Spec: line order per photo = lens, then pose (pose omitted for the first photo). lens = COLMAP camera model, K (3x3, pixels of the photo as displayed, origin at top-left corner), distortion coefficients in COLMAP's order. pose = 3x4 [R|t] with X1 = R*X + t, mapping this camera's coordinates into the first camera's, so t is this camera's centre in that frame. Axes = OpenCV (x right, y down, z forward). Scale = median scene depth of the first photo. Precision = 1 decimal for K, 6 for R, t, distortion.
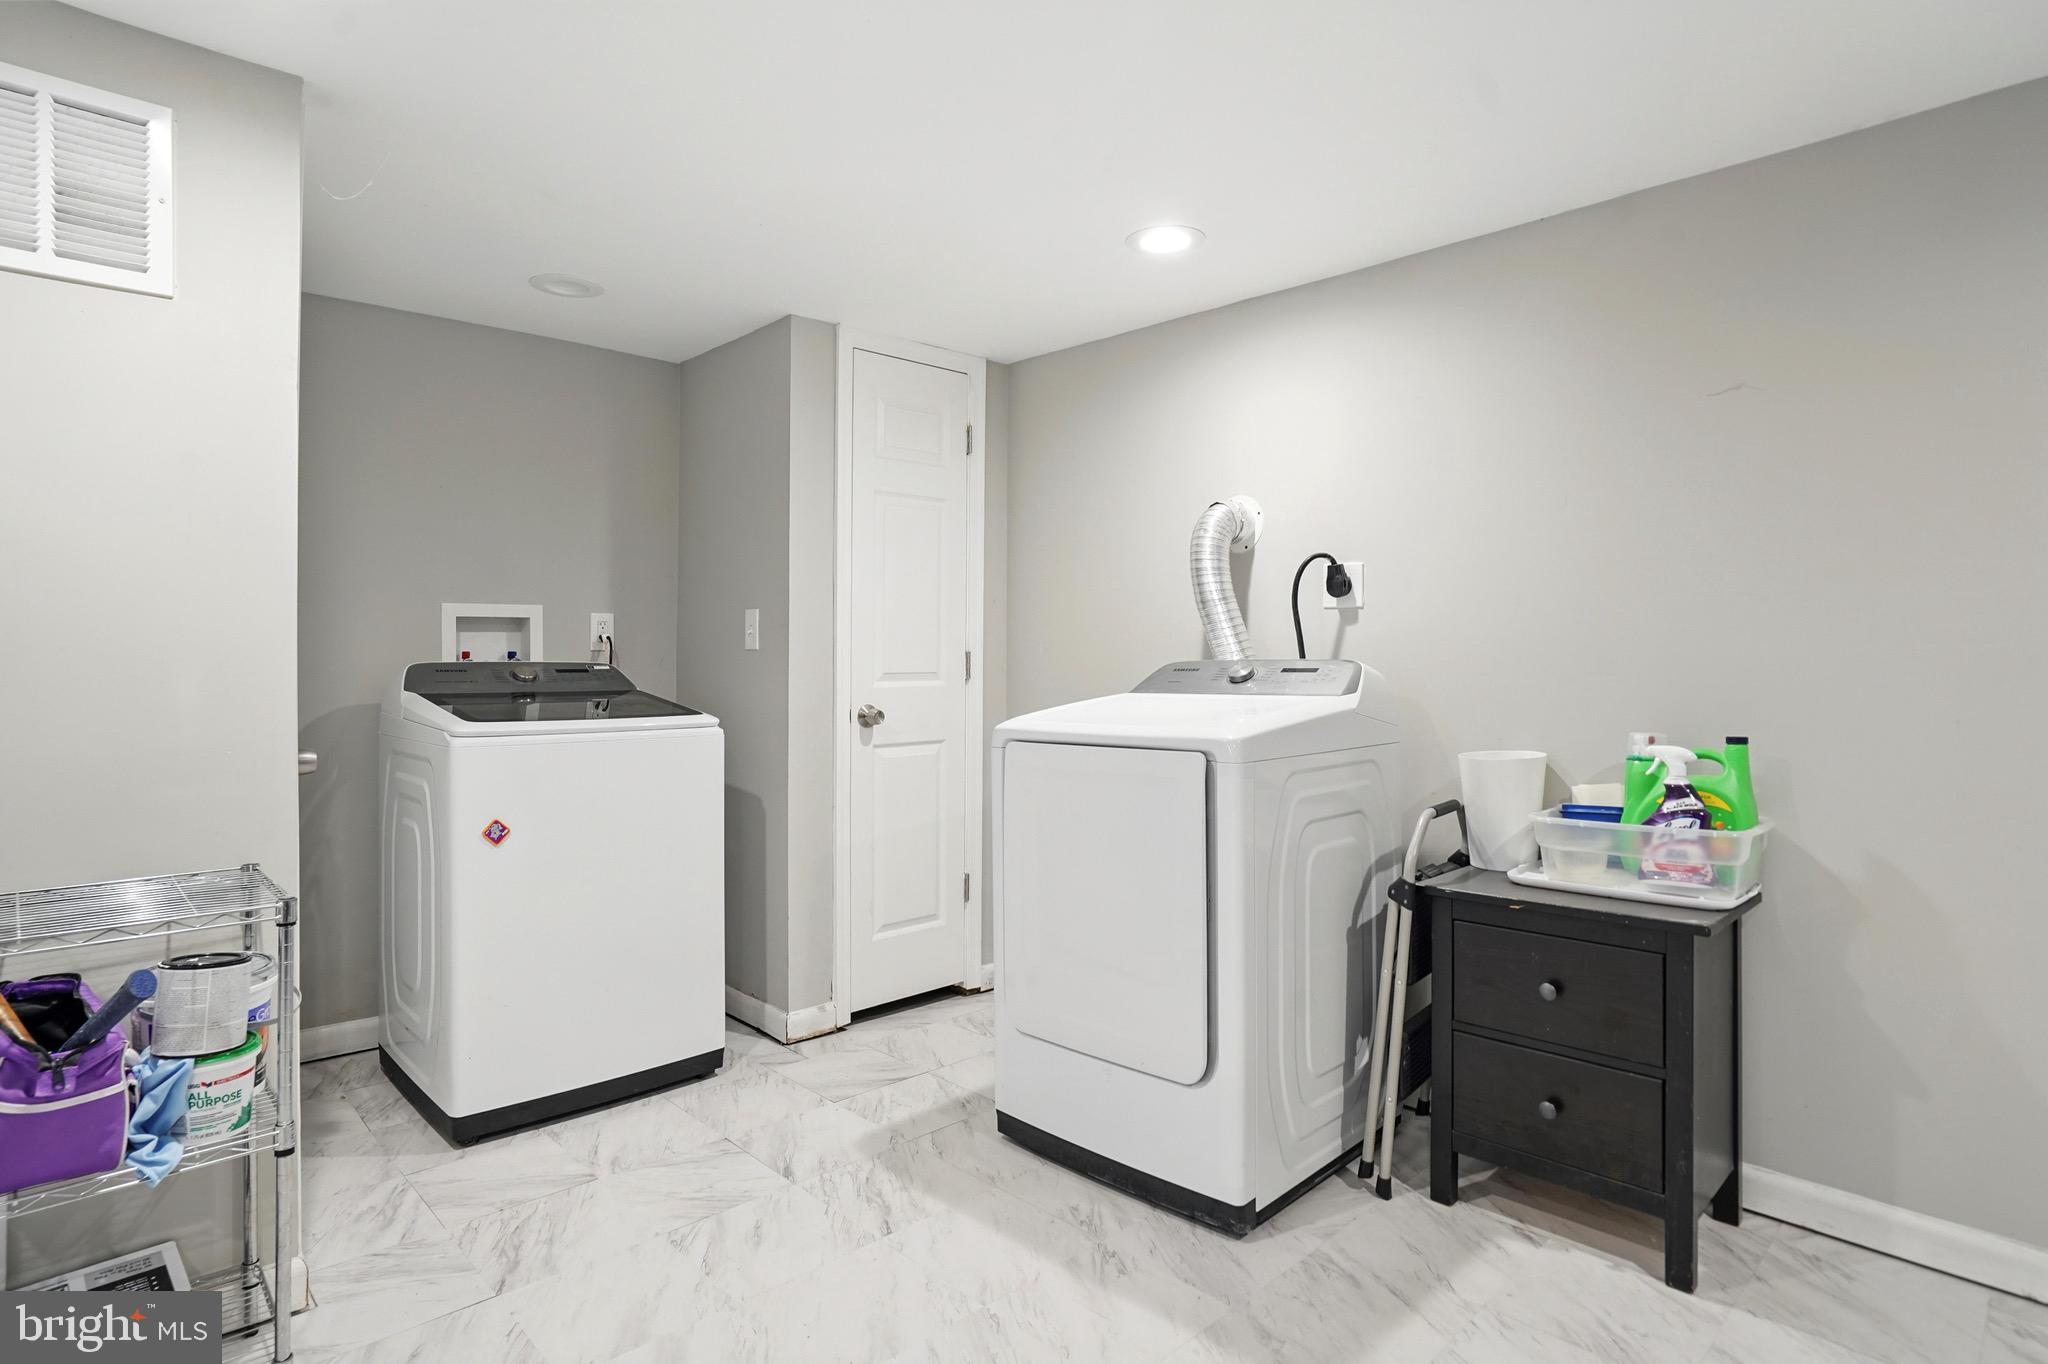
lens RADIAL K [[1113.9, 0, 1021.9], [0, 1113.9, 684.4], [0, 0, 1]] dist [-0.039471, 0.015971]
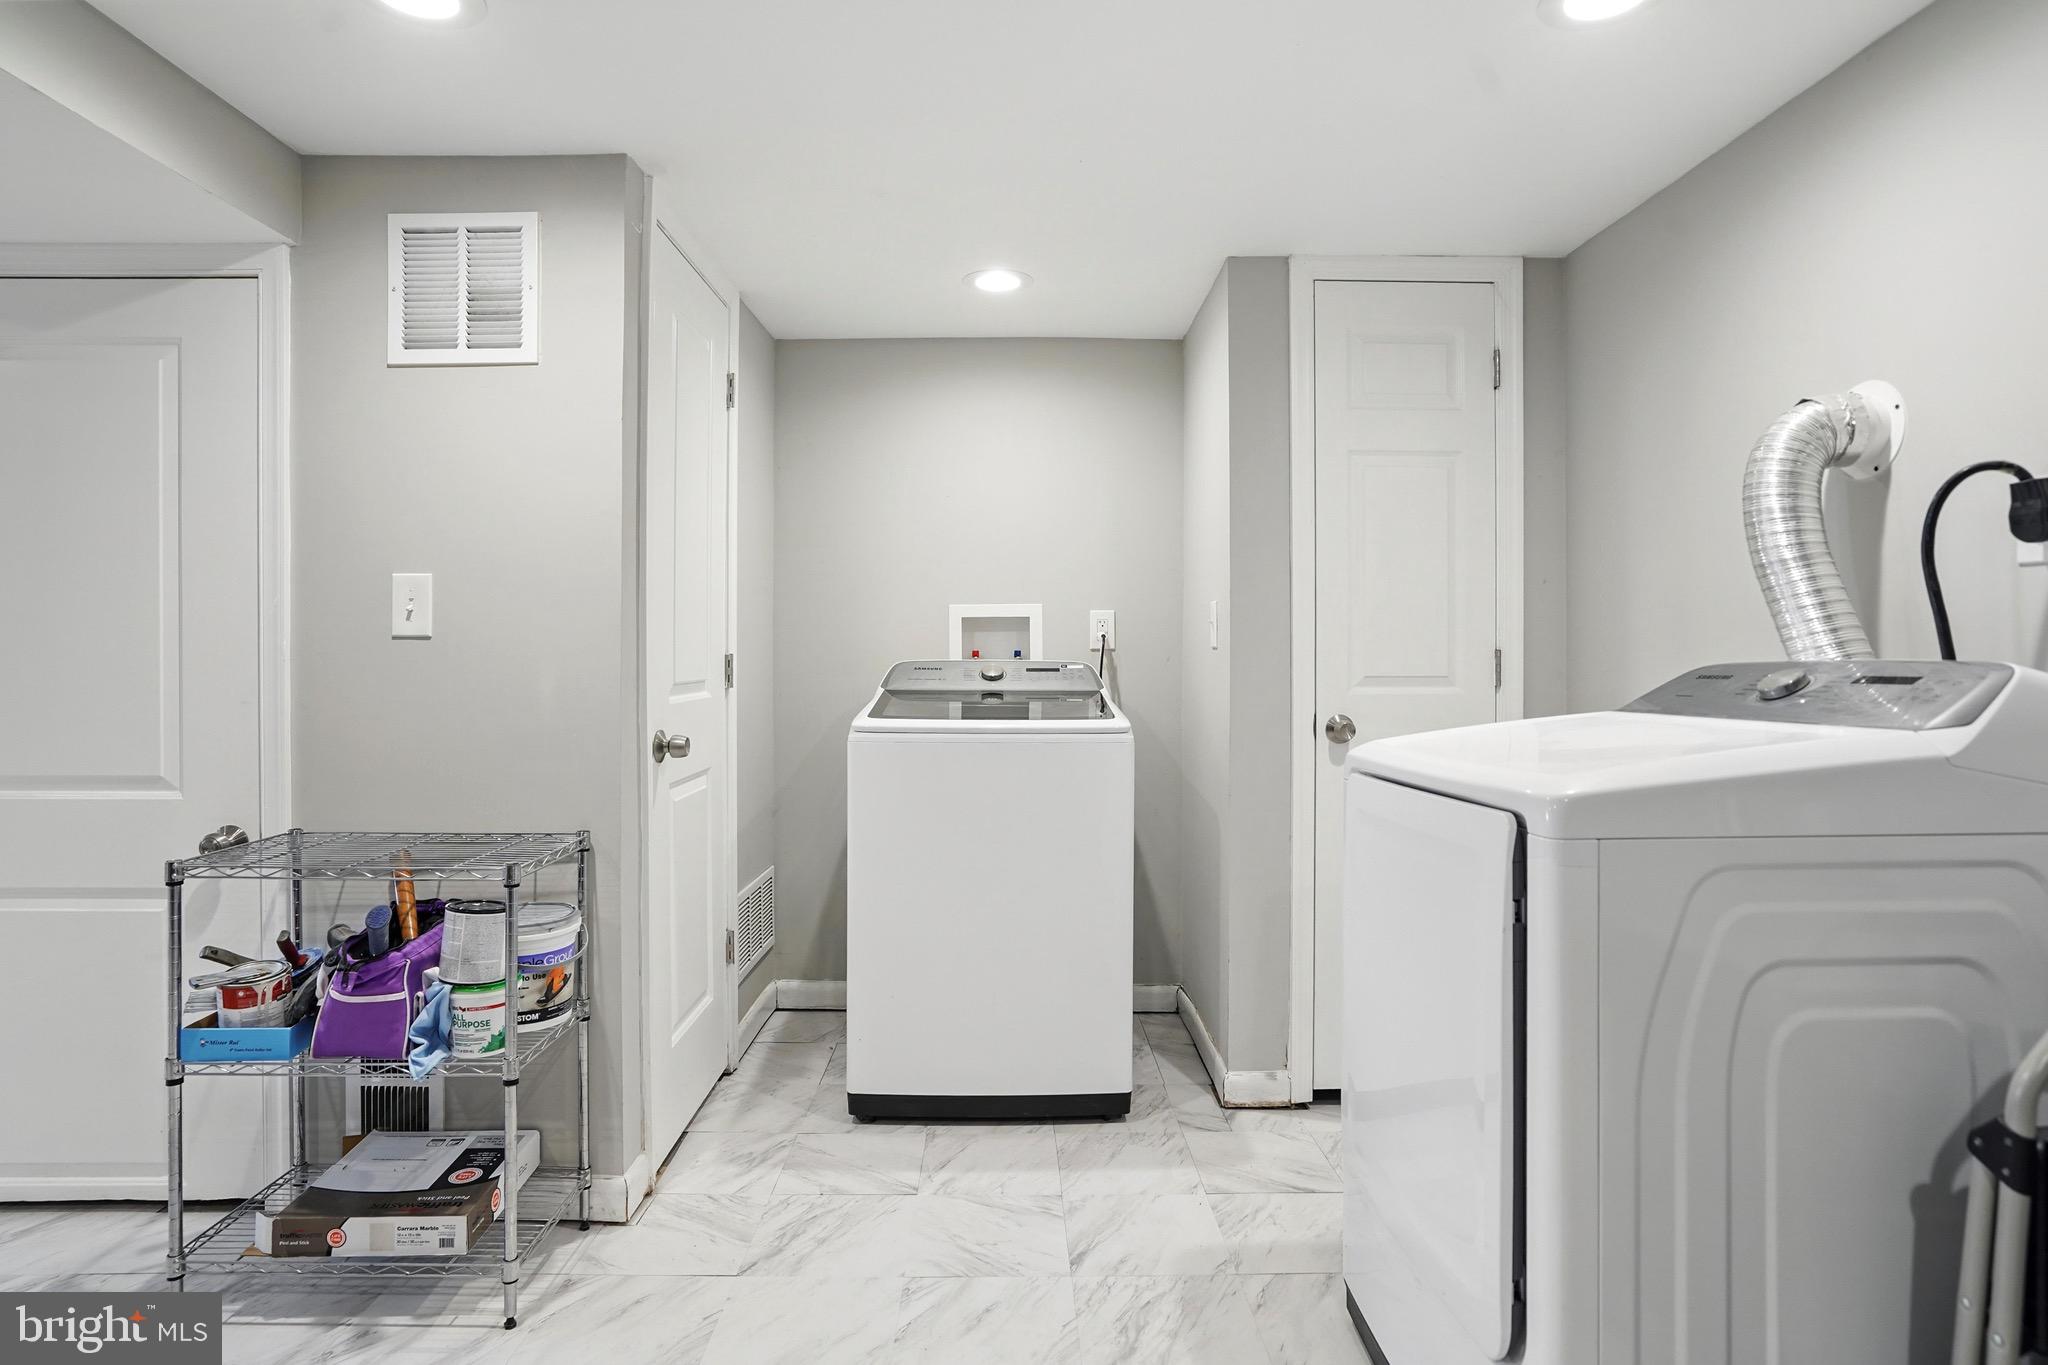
lens RADIAL K [[1113.9, 0, 1013.8], [0, 1113.9, 665.6], [0, 0, 1]] dist [-0.039471, 0.015971]
pose [[0.722561, 0.005566, -0.691285, 0.327062], [-0.017635, 0.999791, -0.010382, -0.006796], [0.691082, 0.019692, 0.722508, 0.329069]]
